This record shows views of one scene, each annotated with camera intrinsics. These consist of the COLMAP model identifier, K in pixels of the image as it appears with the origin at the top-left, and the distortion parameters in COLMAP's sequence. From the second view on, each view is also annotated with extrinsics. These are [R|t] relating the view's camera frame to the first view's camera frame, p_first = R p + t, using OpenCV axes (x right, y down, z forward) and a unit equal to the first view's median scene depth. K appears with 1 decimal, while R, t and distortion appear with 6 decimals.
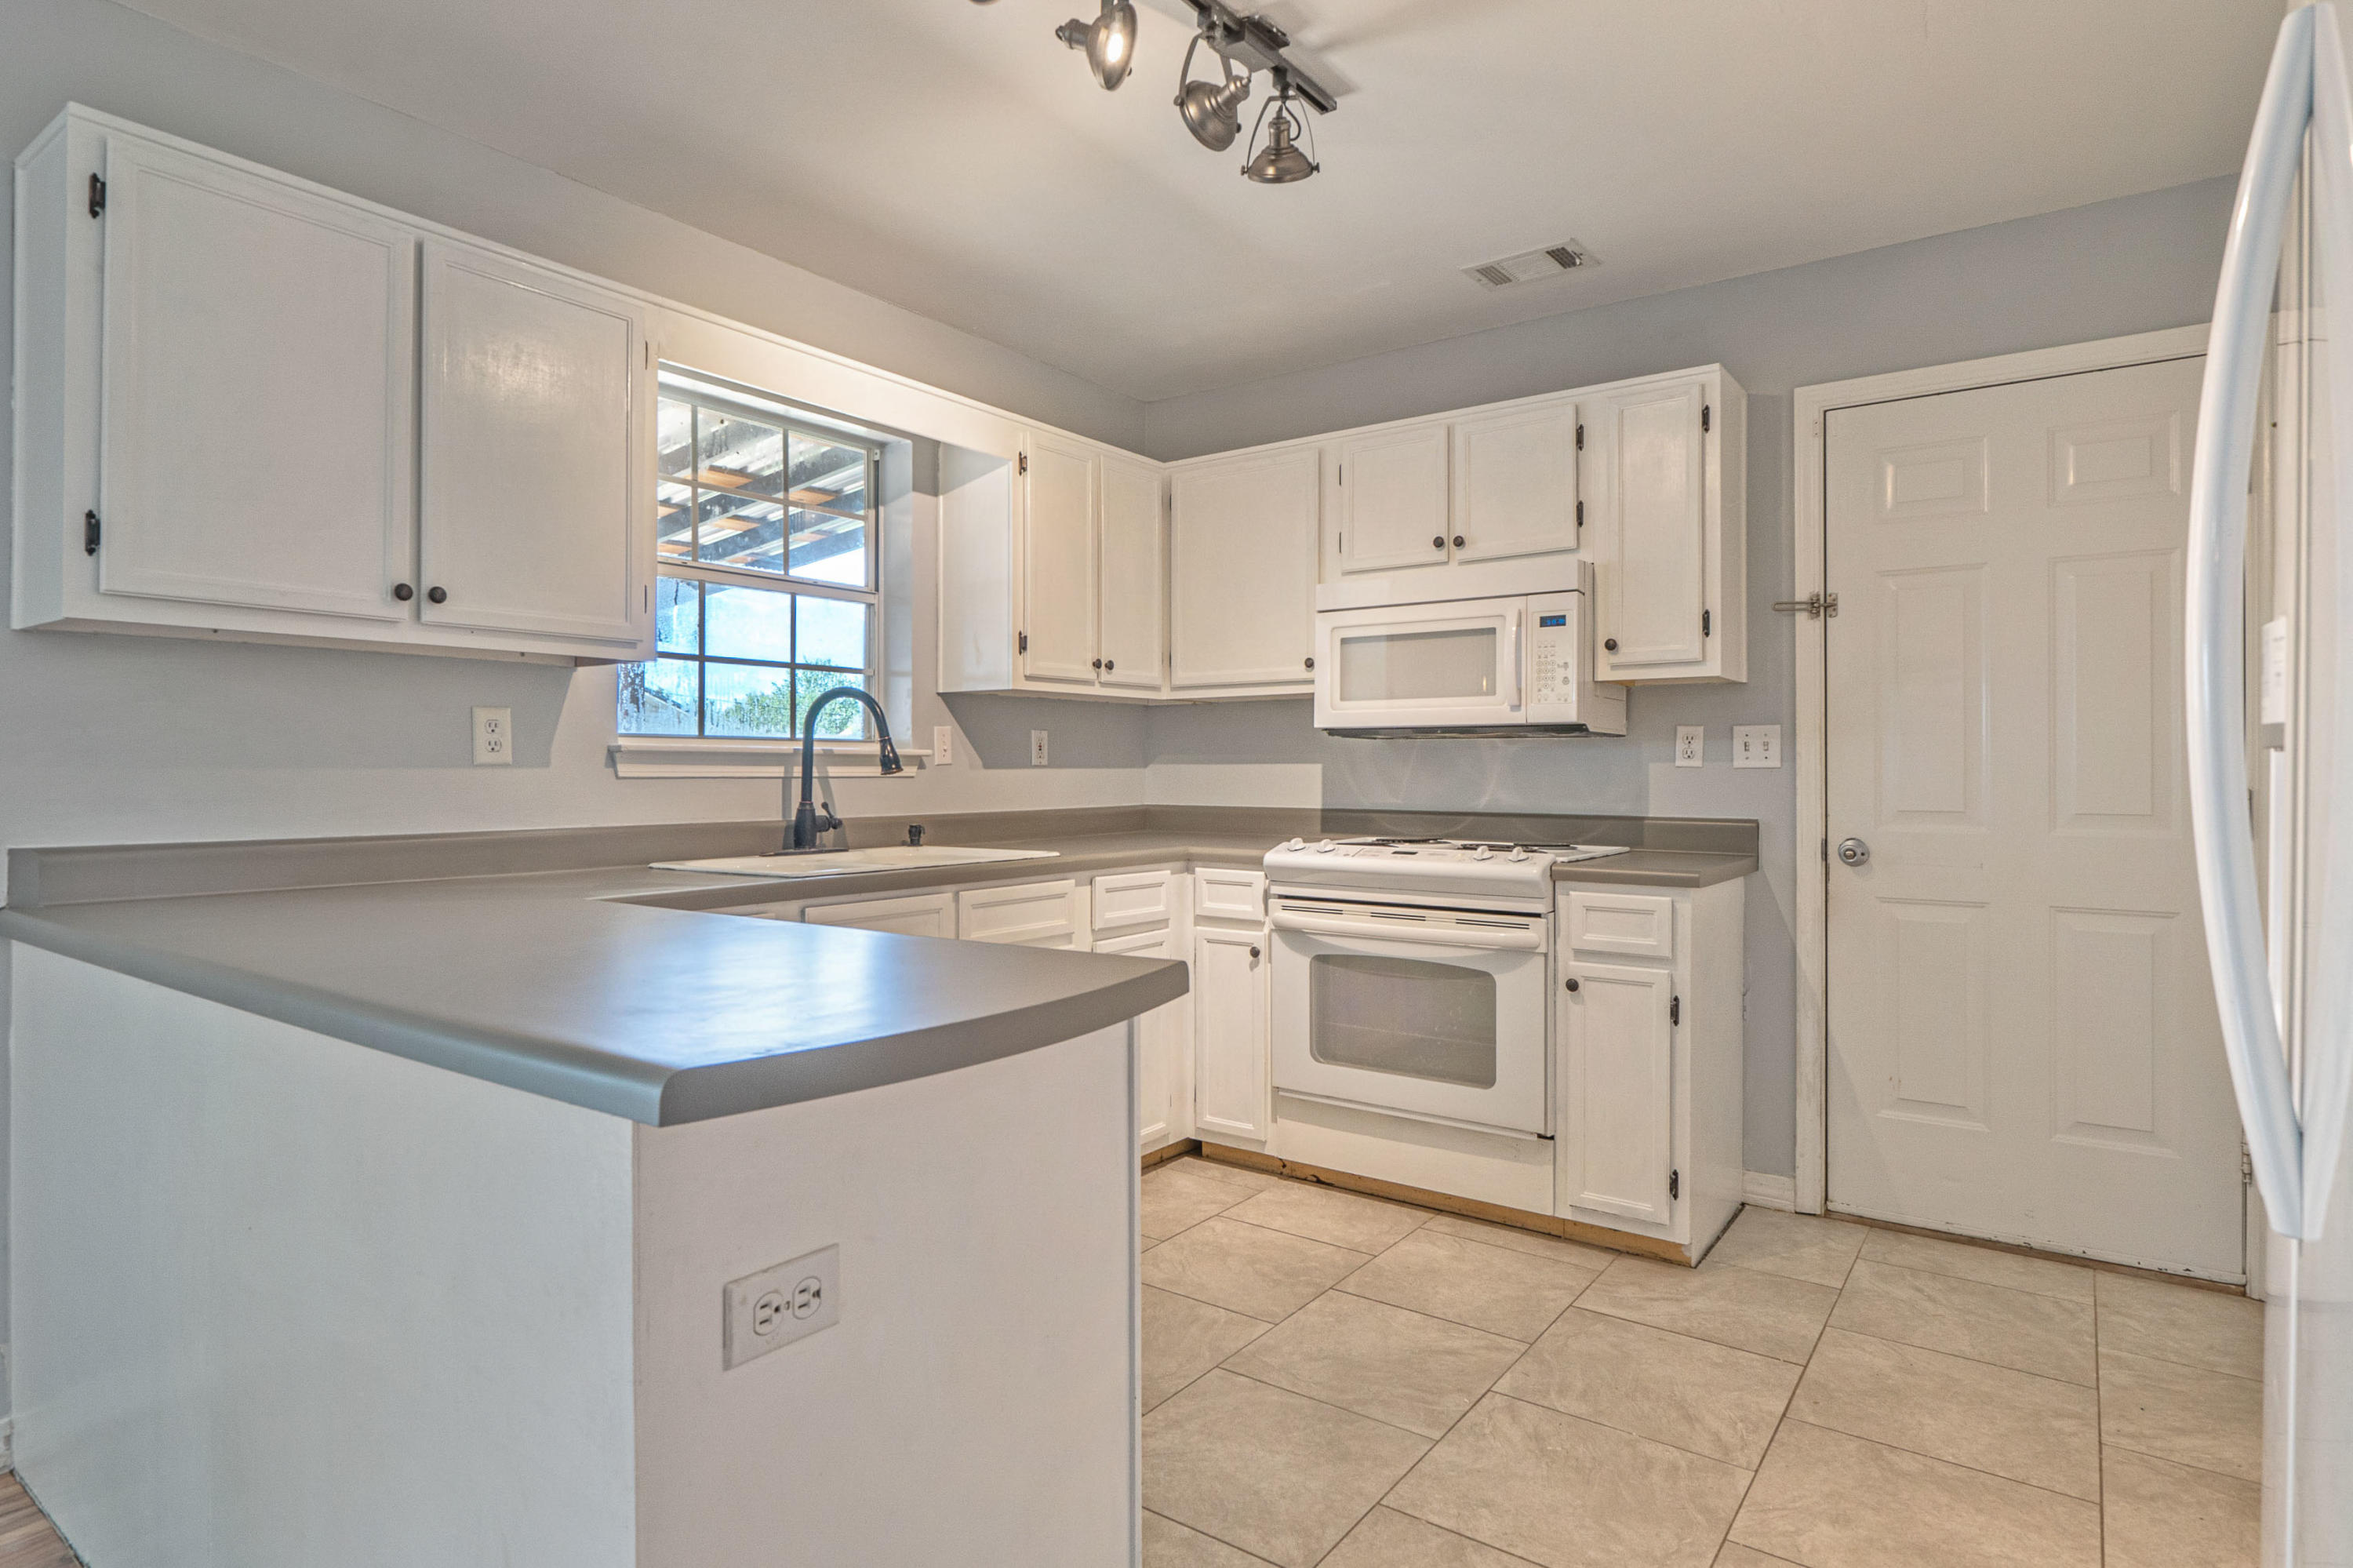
lens RADIAL K [[1253.1, 0, 1159.3], [0, 1253.1, 760.0], [0, 0, 1]] dist [-0.007240, -0.000958]
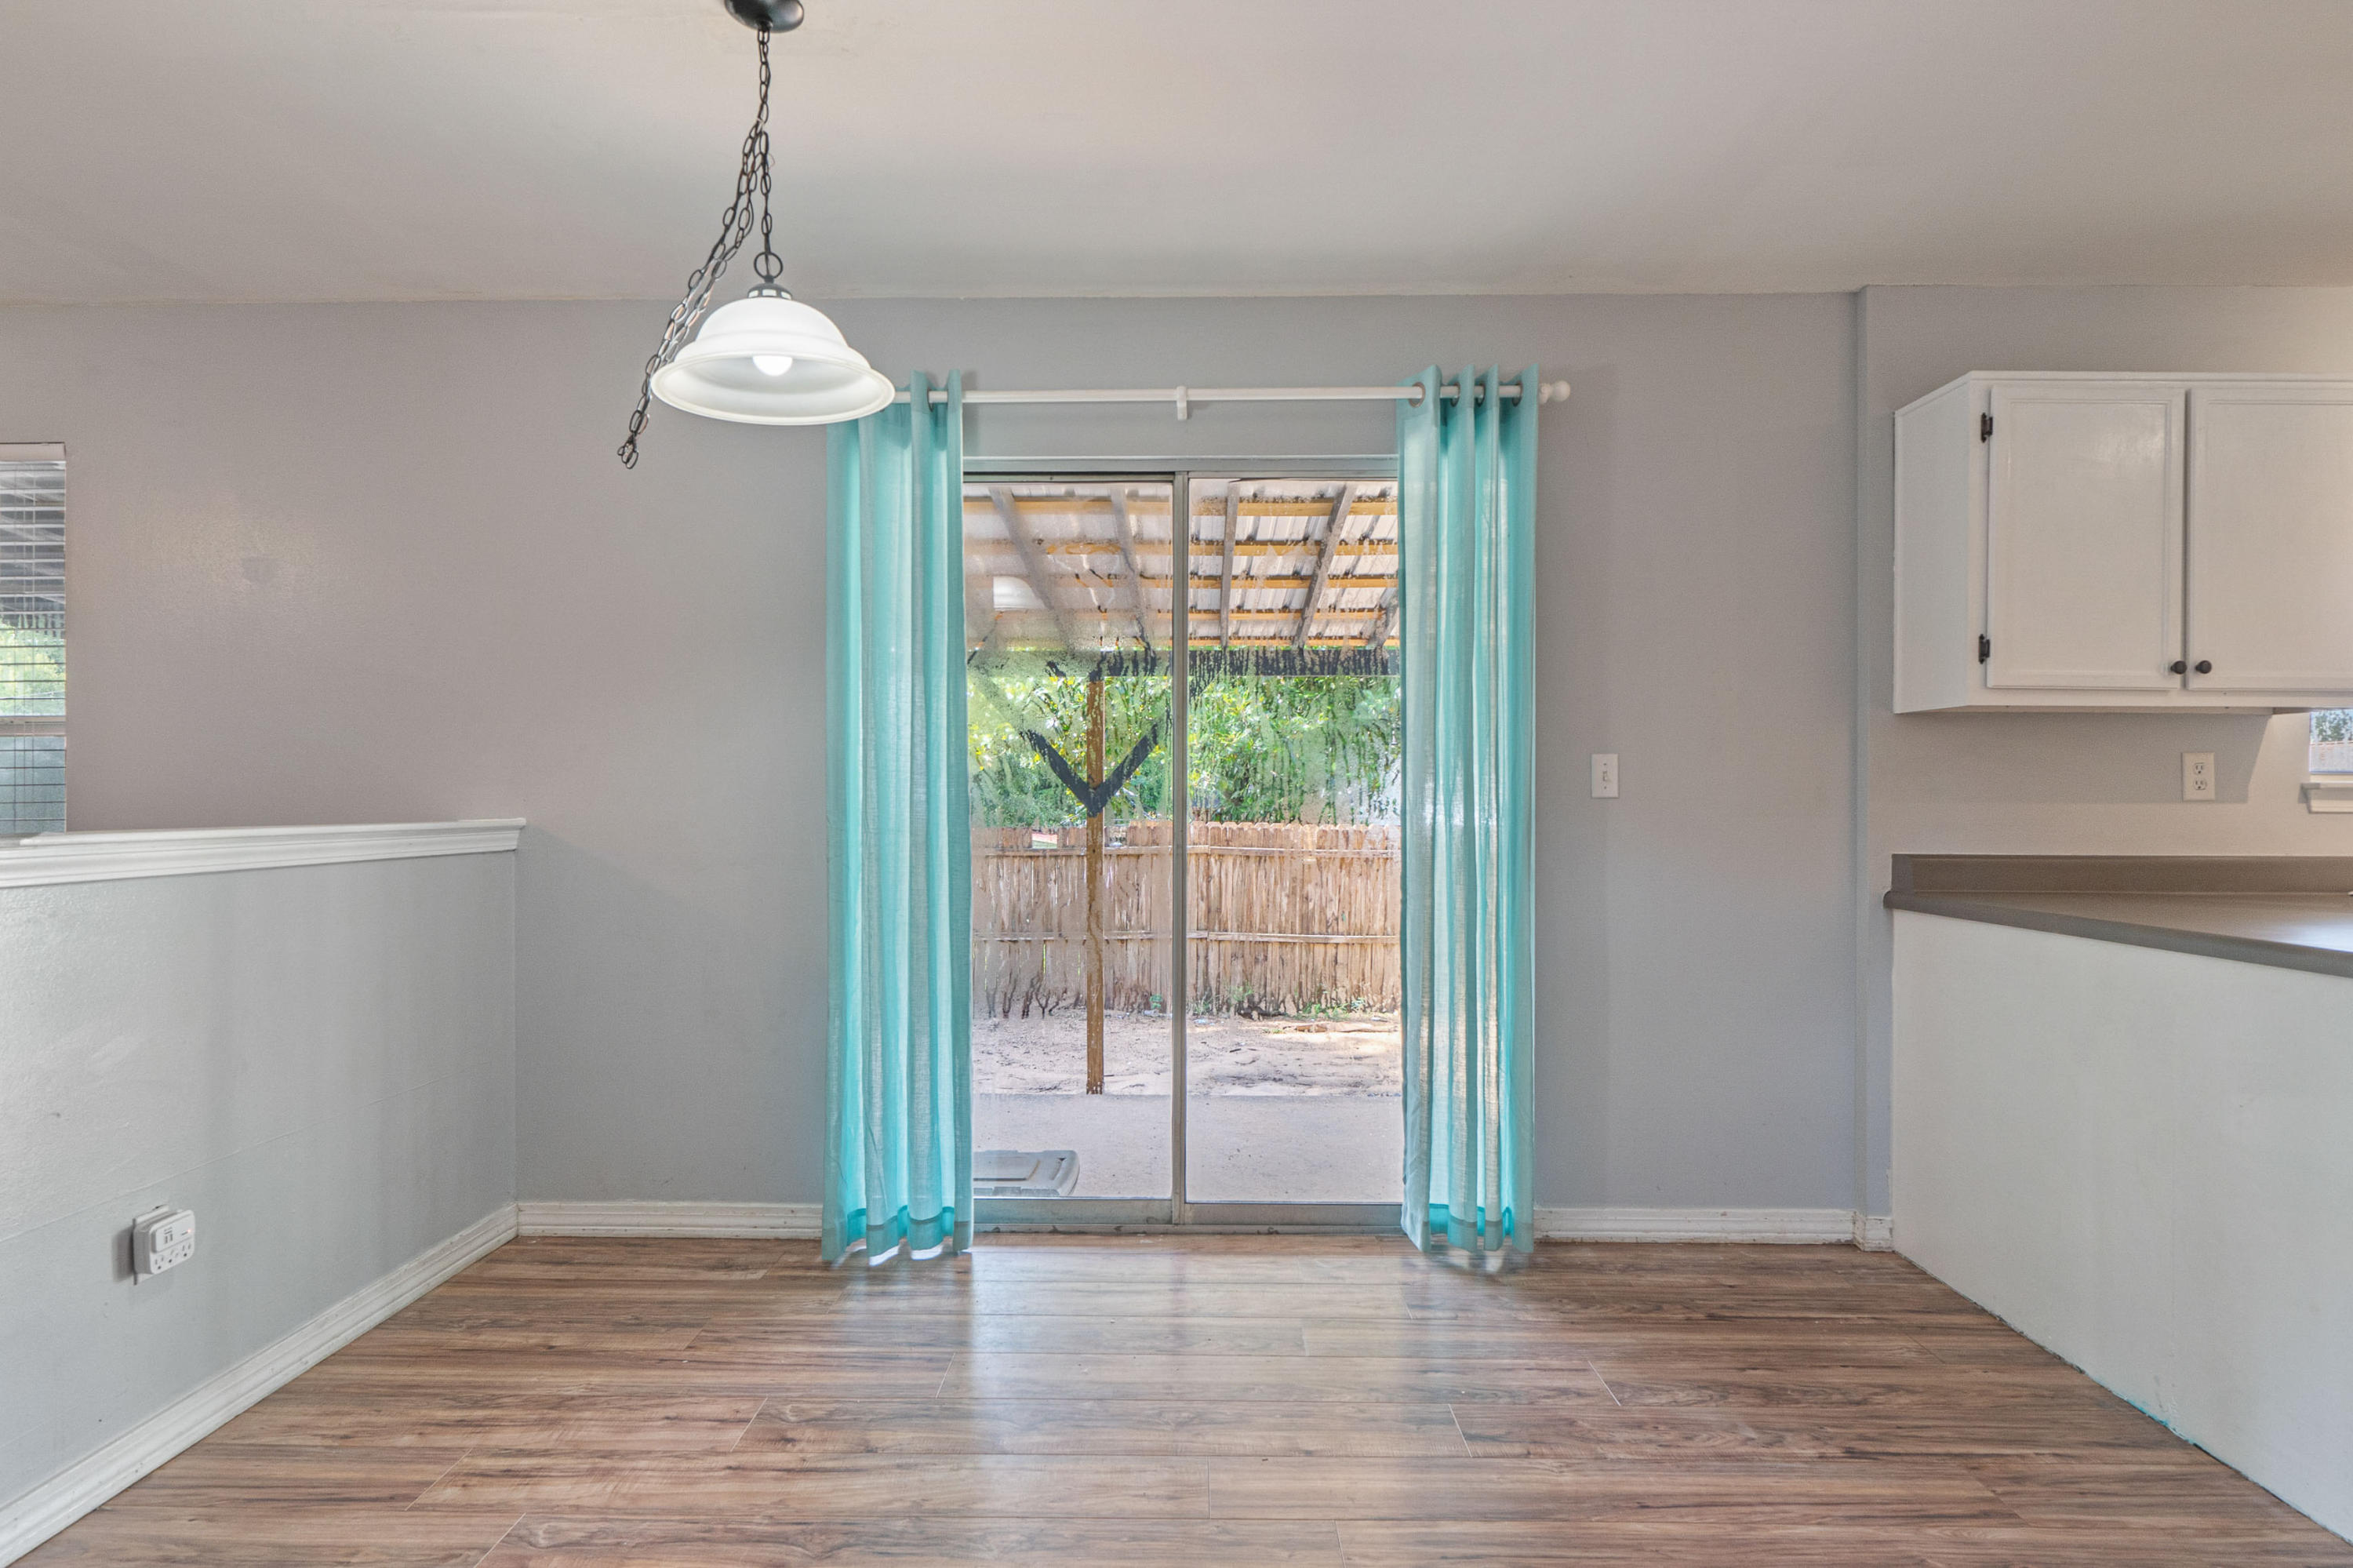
lens RADIAL K [[1253.1, 0, 1171.1], [0, 1253.1, 802.8], [0, 0, 1]] dist [-0.007240, -0.000958]
pose [[0.582110, 0.004215, -0.813099, -0.118049], [0.003151, 0.999967, 0.007440, -0.005220], [0.813104, -0.006893, 0.582078, -0.436000]]
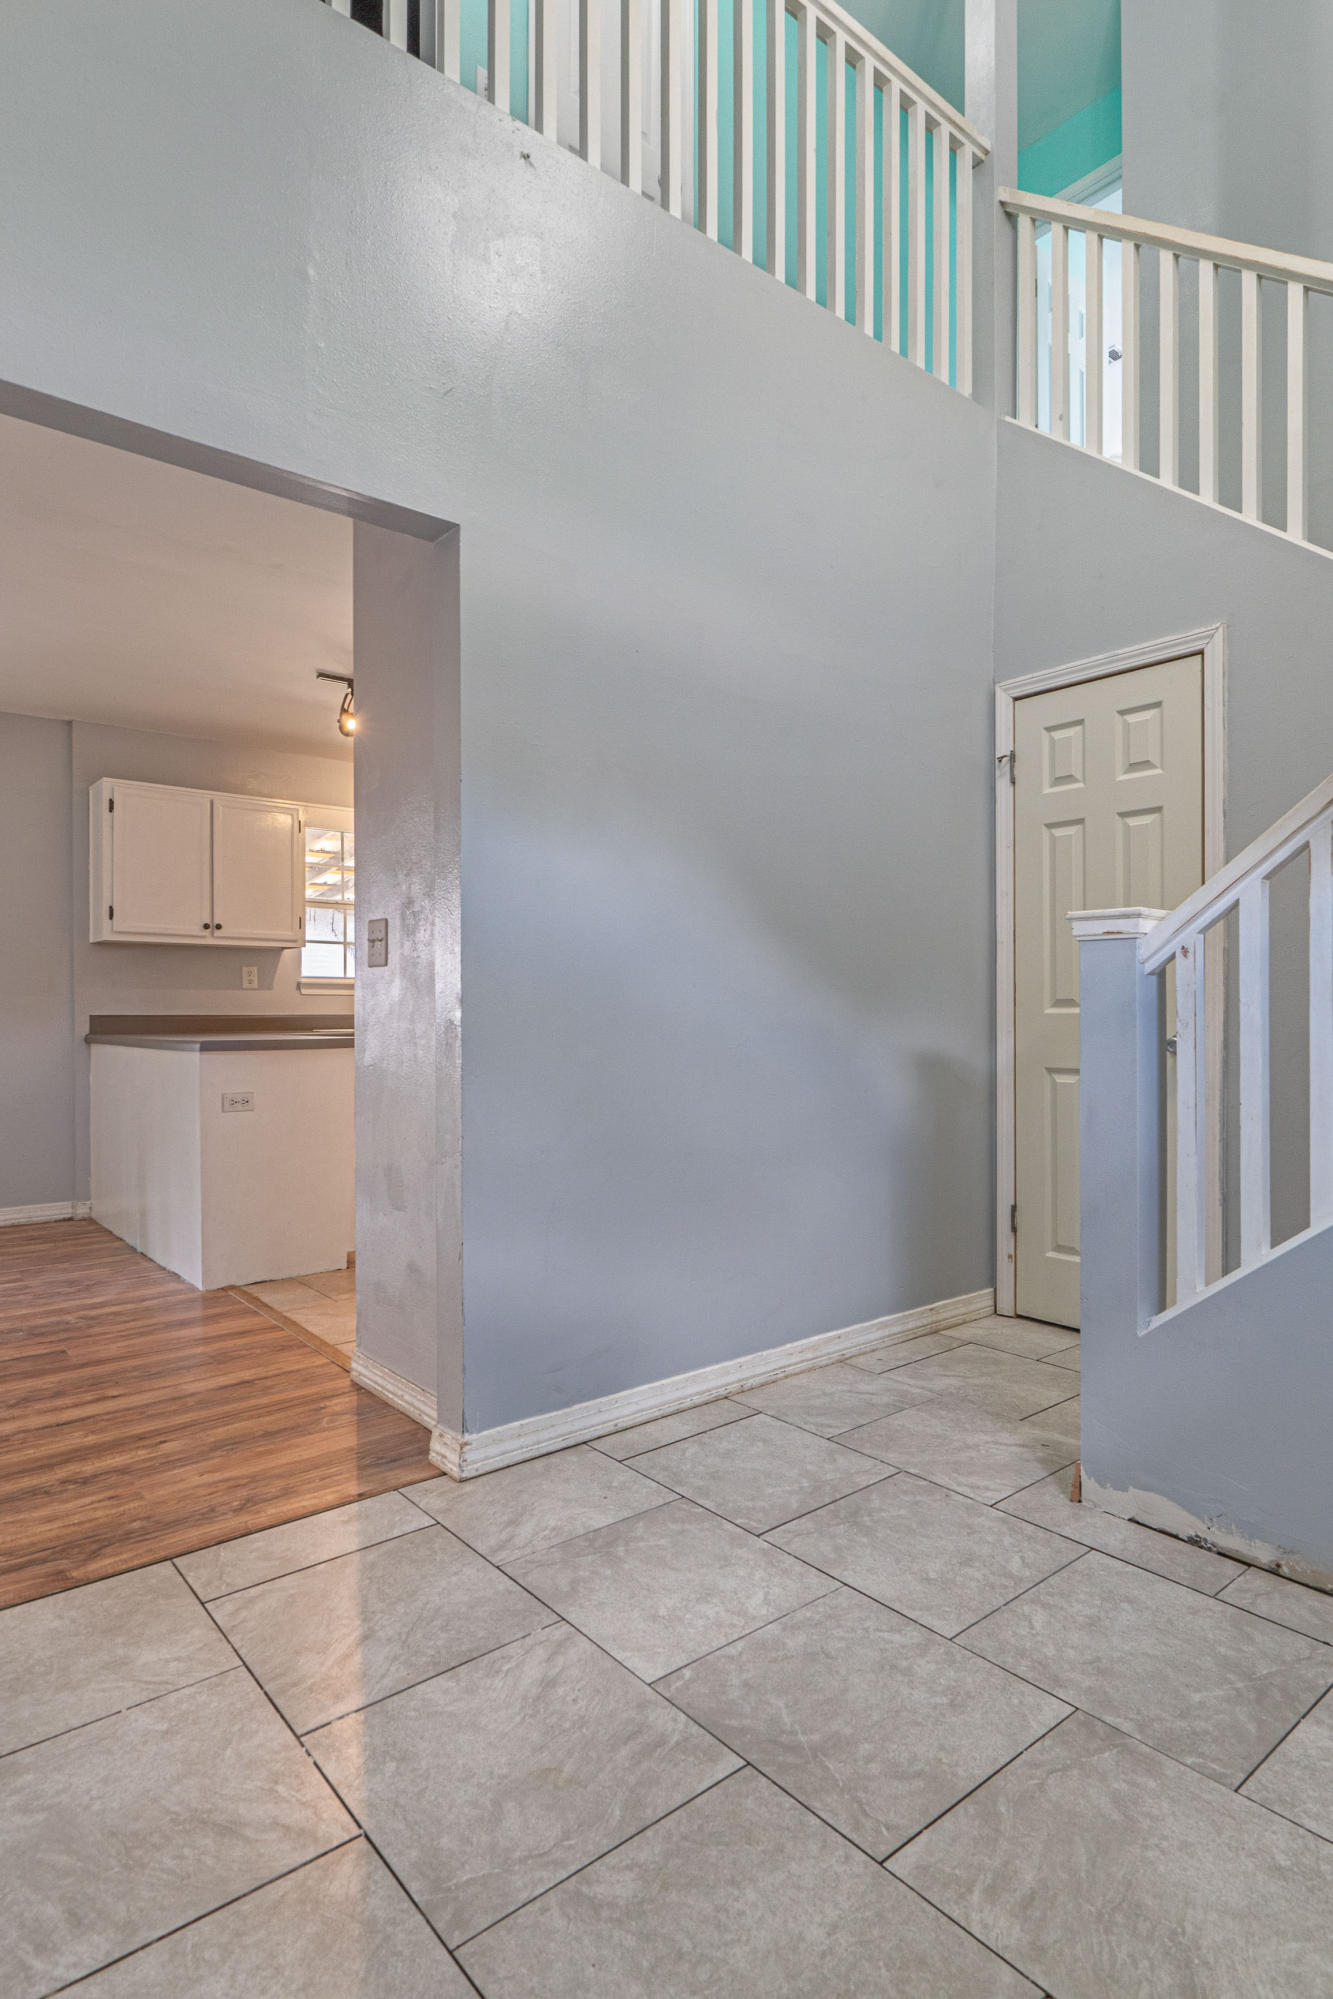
lens RADIAL K [[1064.6, 0, 691.8], [0, 1064.6, 1018.5], [0, 0, 1]] dist [-0.007240, -0.000958]
pose [[0.974682, 0.001362, -0.223591, 0.731836], [0.001767, 0.999903, 0.013792, 0.031584], [0.223588, -0.013838, 0.974586, -0.805529]]
